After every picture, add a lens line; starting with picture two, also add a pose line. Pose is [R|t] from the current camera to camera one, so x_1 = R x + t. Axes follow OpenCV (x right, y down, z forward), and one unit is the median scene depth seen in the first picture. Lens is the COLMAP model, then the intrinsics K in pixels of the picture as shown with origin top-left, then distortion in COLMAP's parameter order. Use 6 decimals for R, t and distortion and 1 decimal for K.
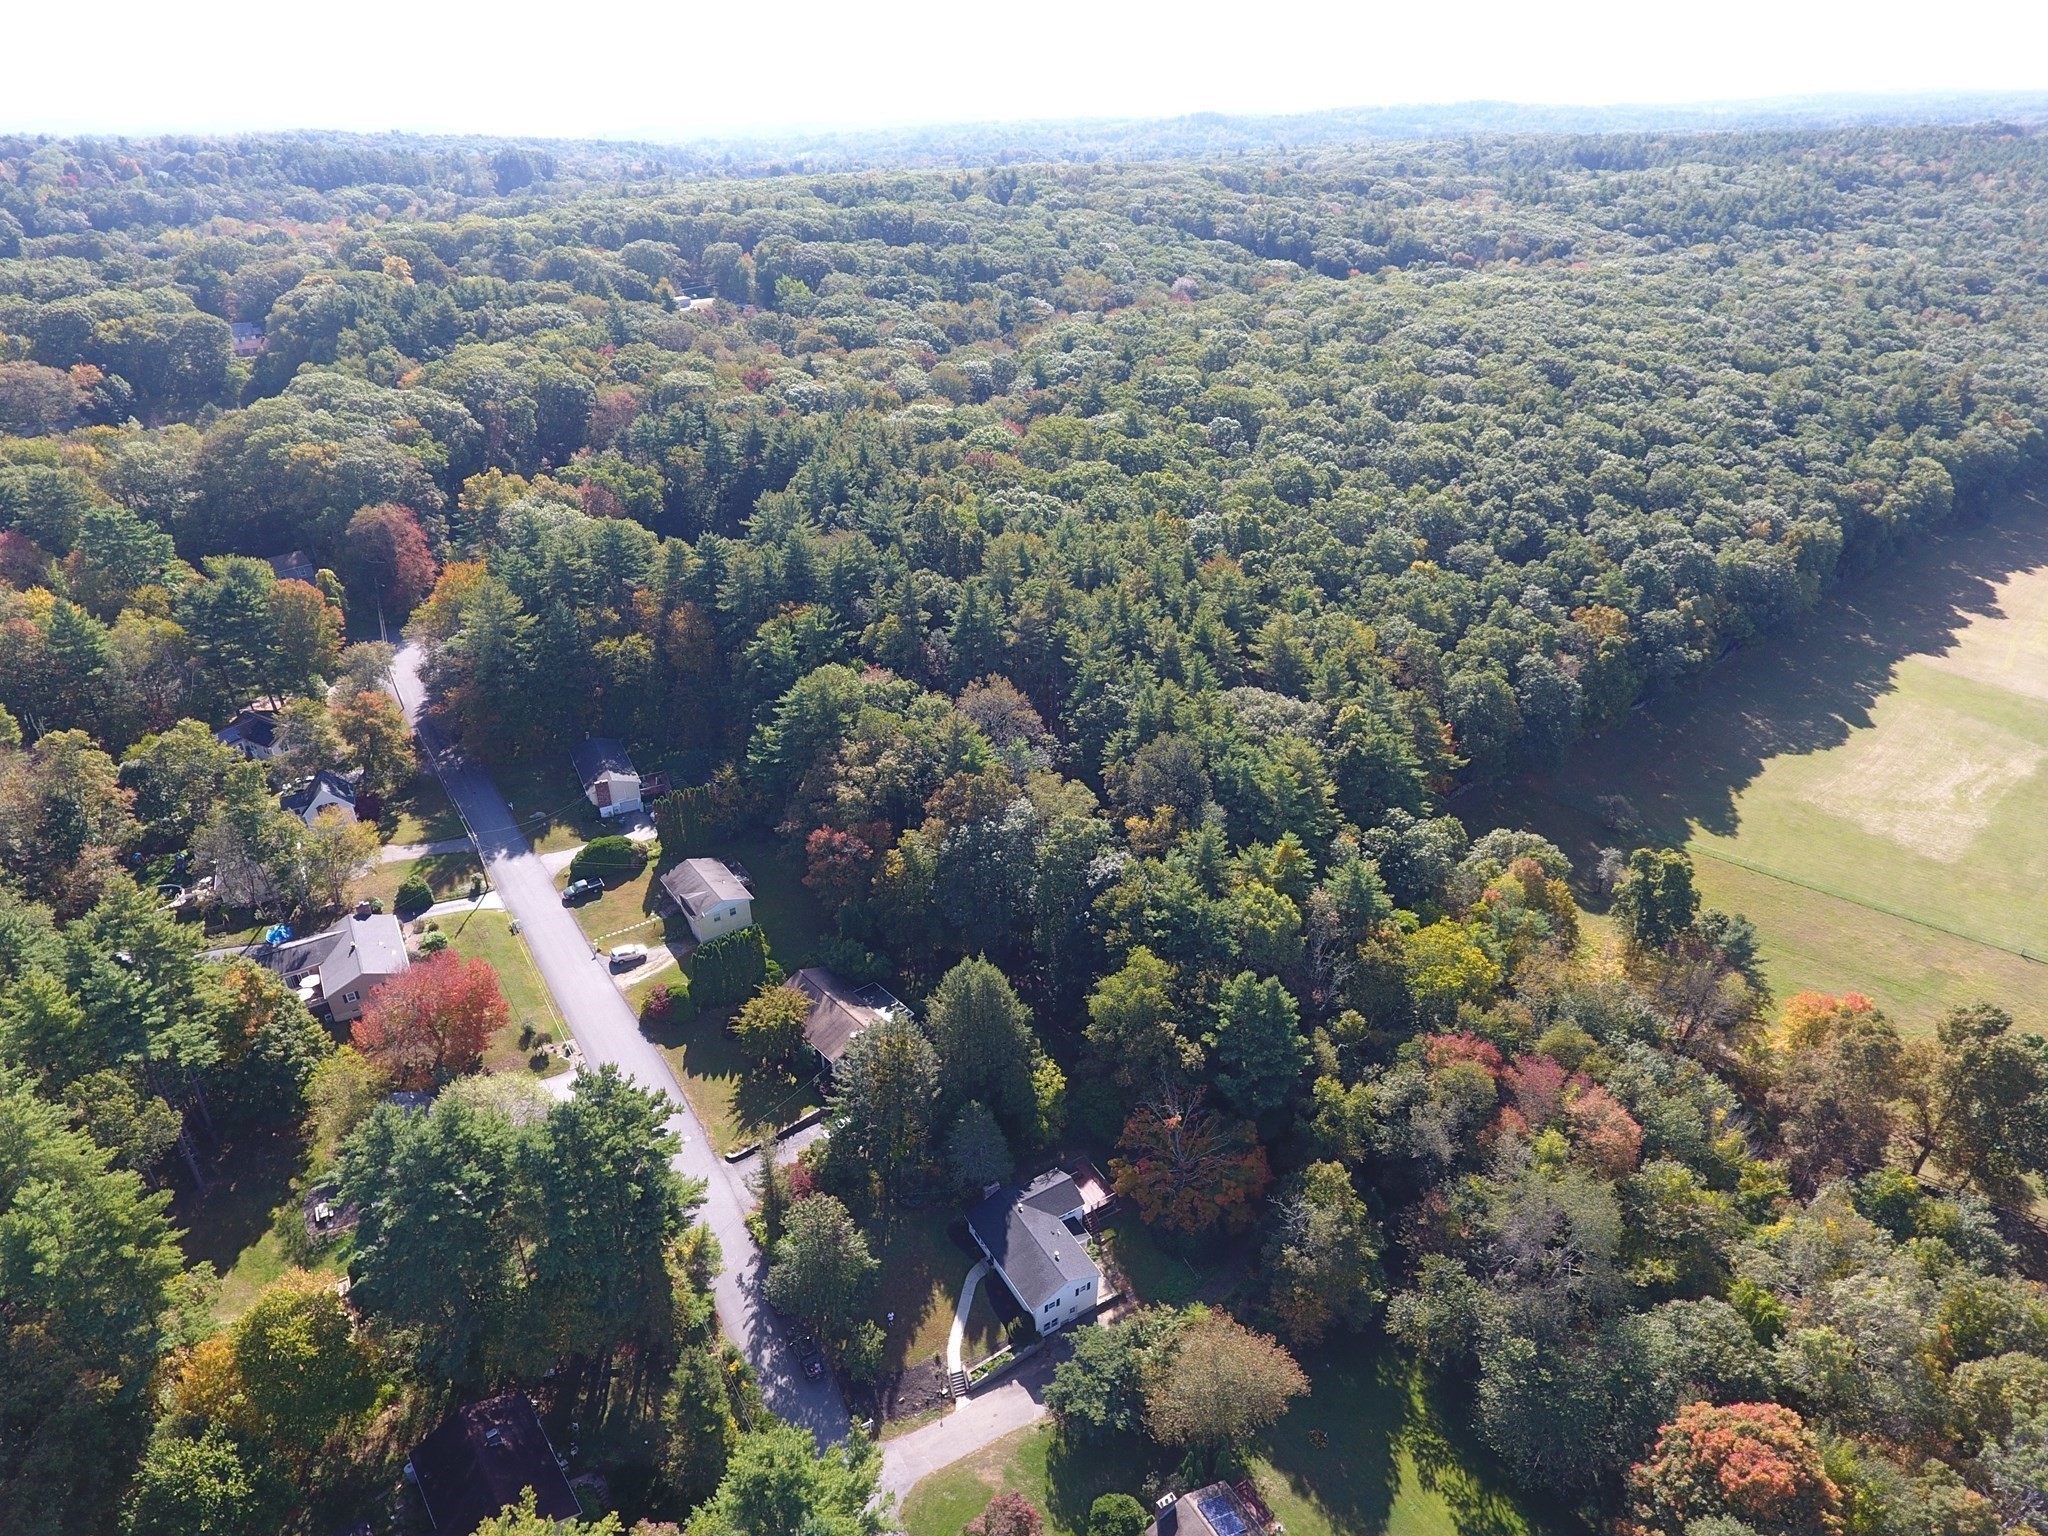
lens RADIAL K [[1206.7, 0, 990.0], [0, 1206.7, 775.2], [0, 0, 1]] dist [-0.003367, -0.000603]
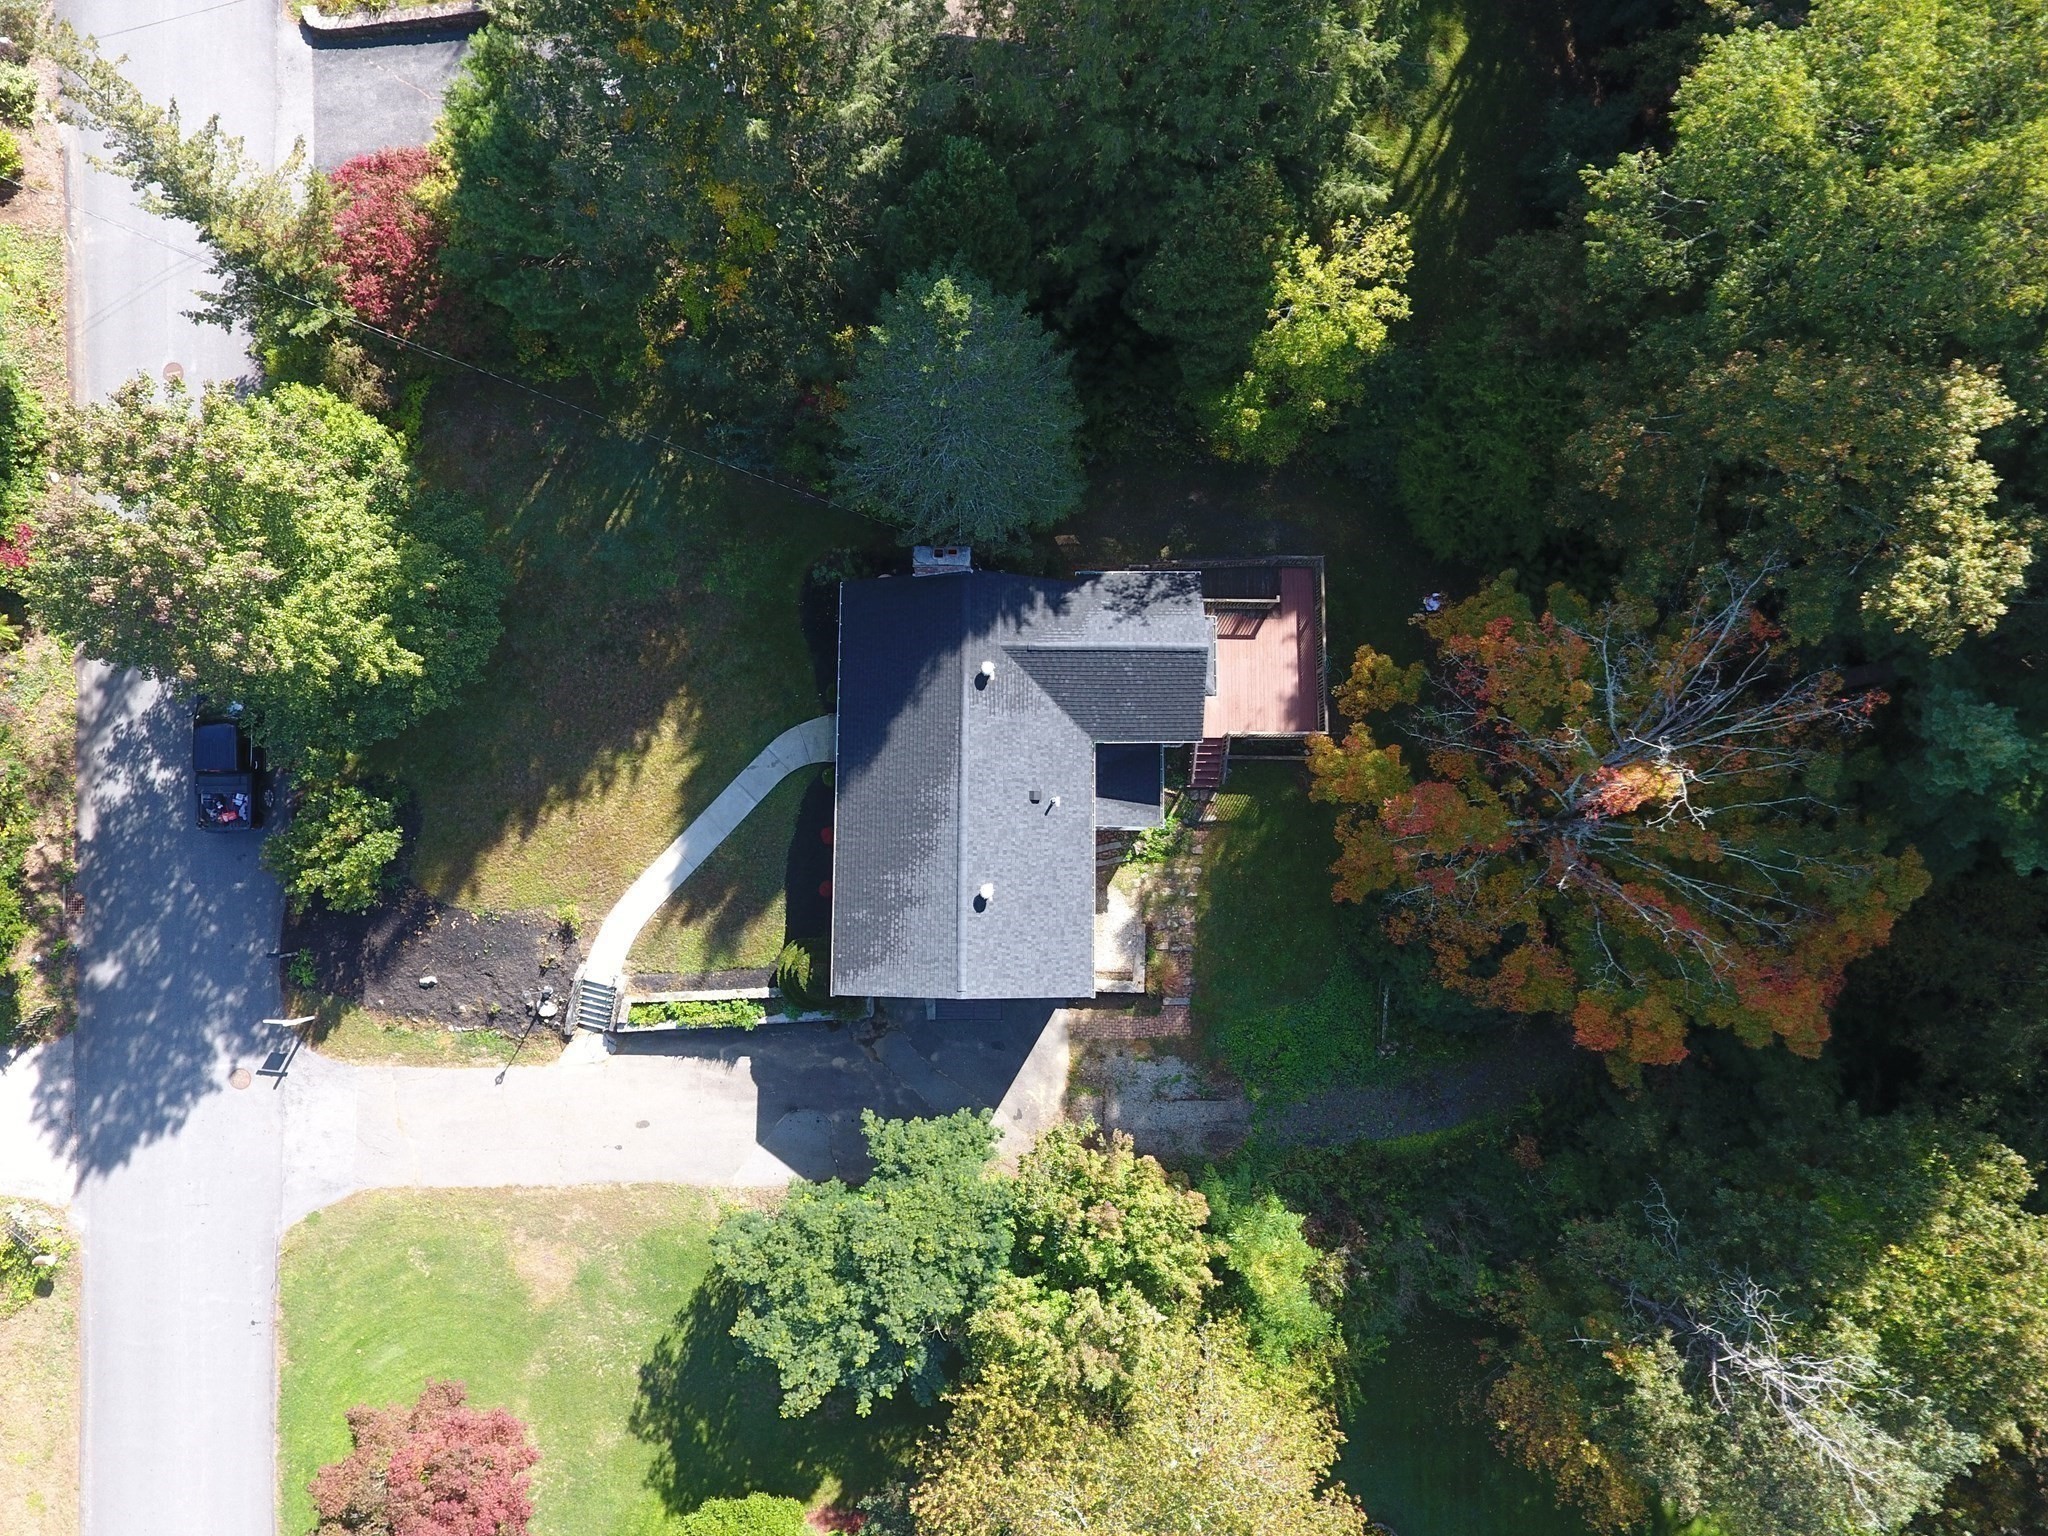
lens RADIAL K [[1206.7, 0, 990.0], [0, 1206.7, 775.2], [0, 0, 1]] dist [-0.003367, -0.000603]
pose [[0.856396, 0.512165, -0.065367, 0.060262], [-0.254767, 0.529286, 0.809290, 0.130531], [0.449088, -0.676419, 0.583761, 0.824587]]
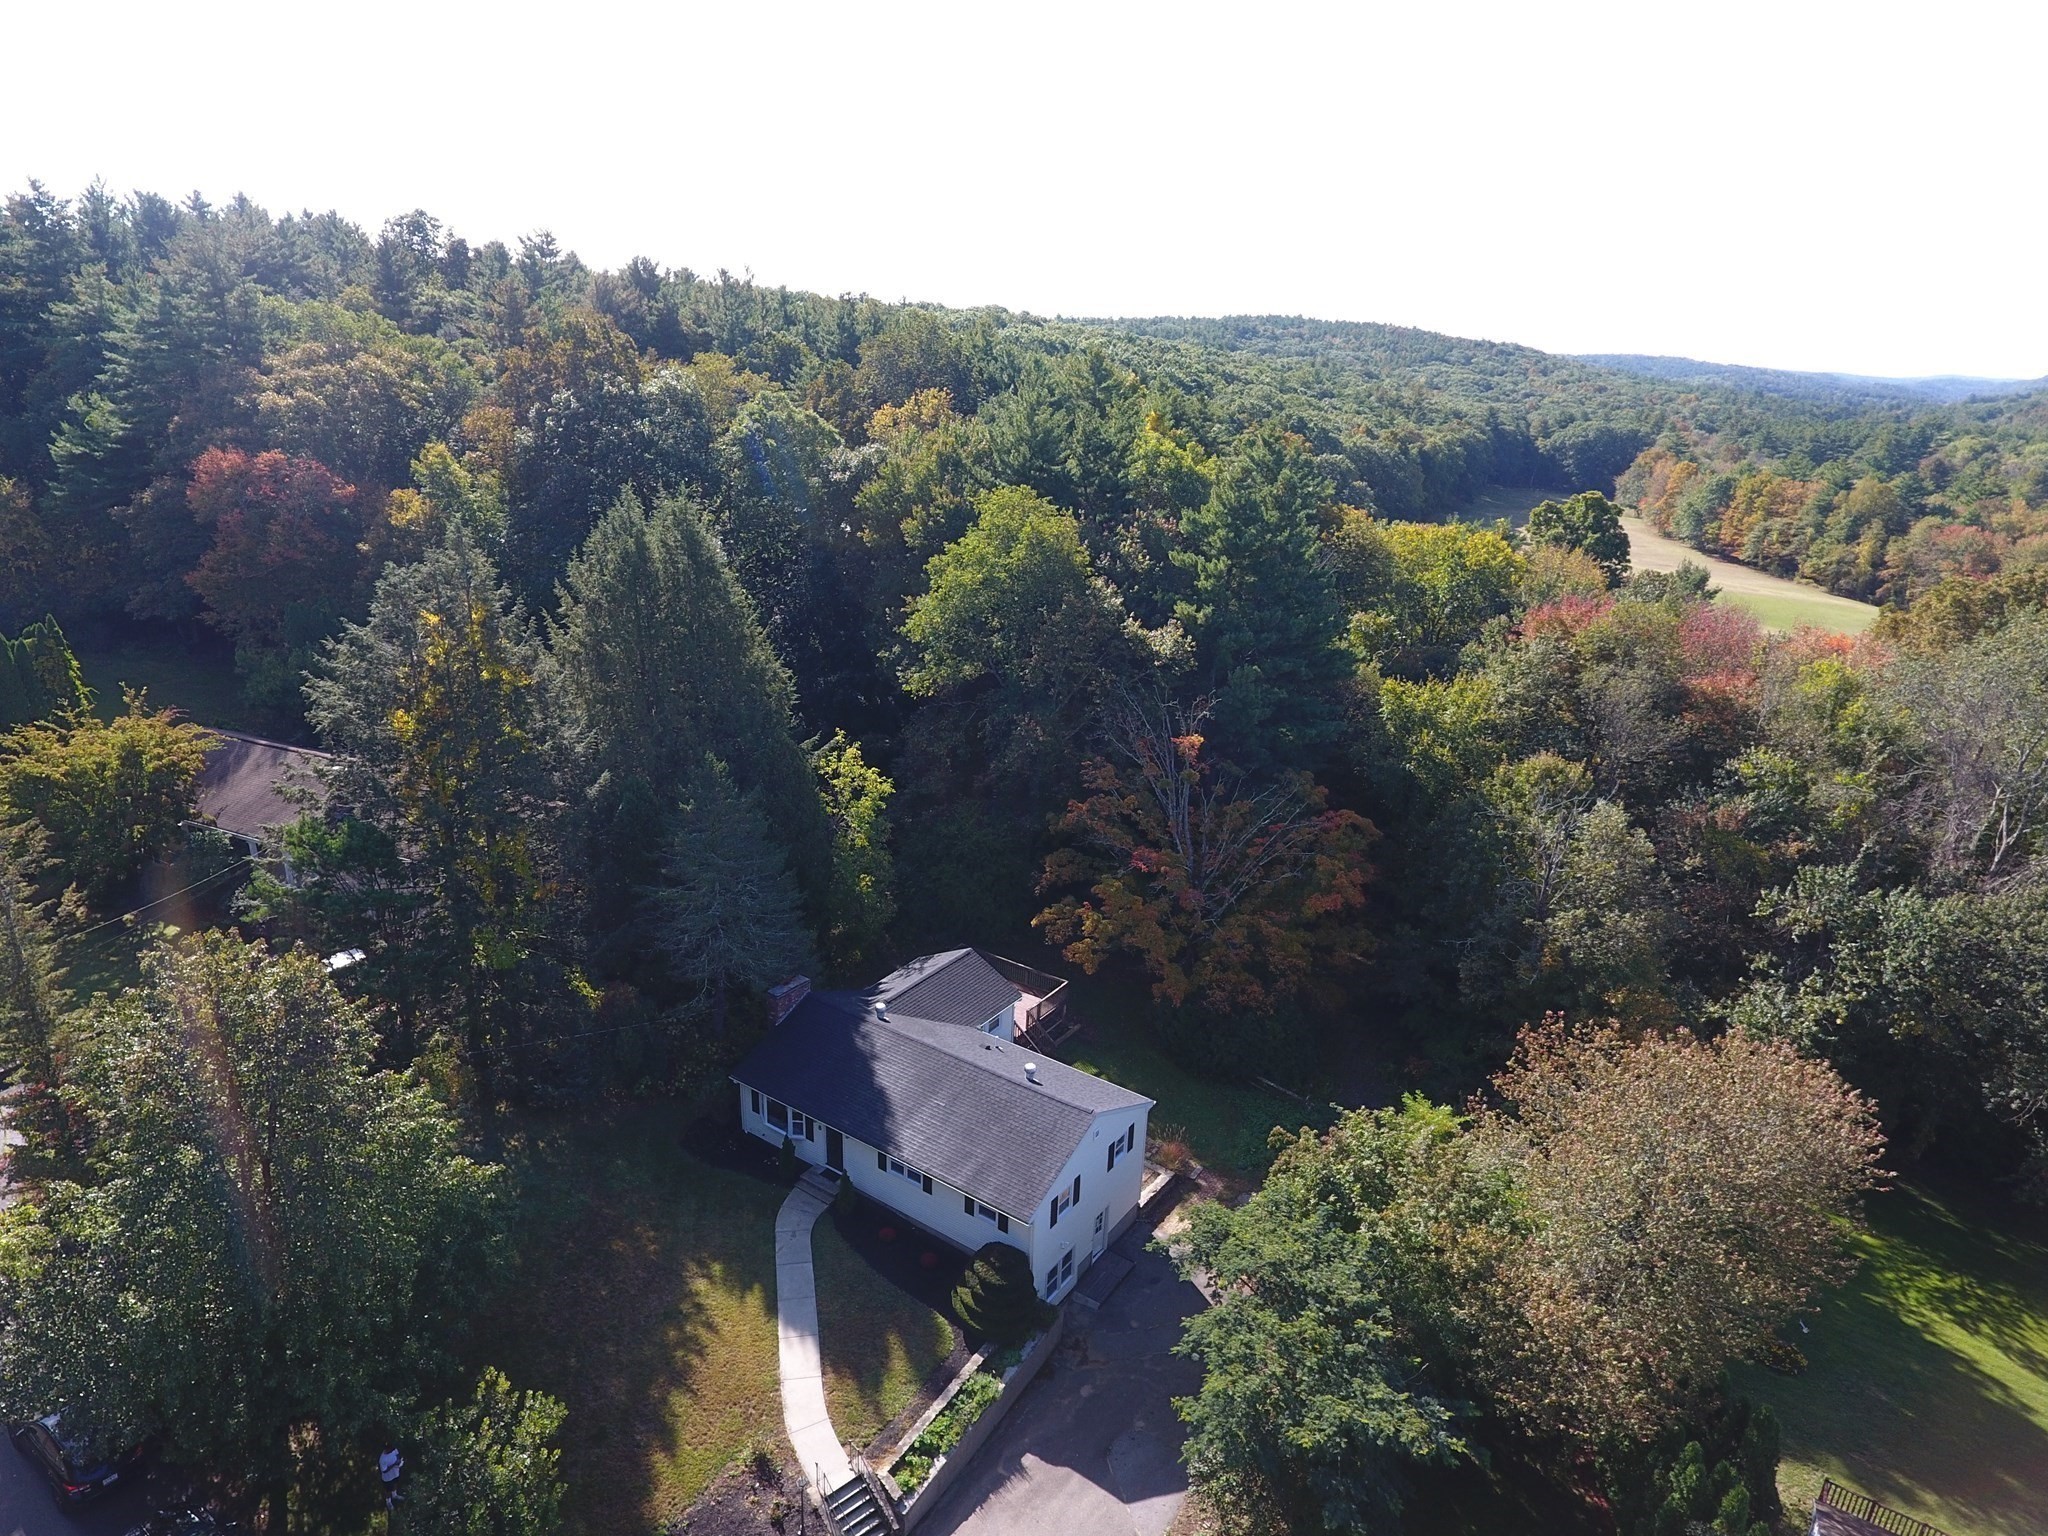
lens RADIAL K [[1206.7, 0, 990.0], [0, 1206.7, 775.2], [0, 0, 1]] dist [-0.003367, -0.000603]
pose [[0.915996, -0.104619, 0.387307, -0.081541], [0.175187, 0.972801, -0.151552, 0.356933], [-0.360917, 0.206672, 0.909409, 0.651236]]
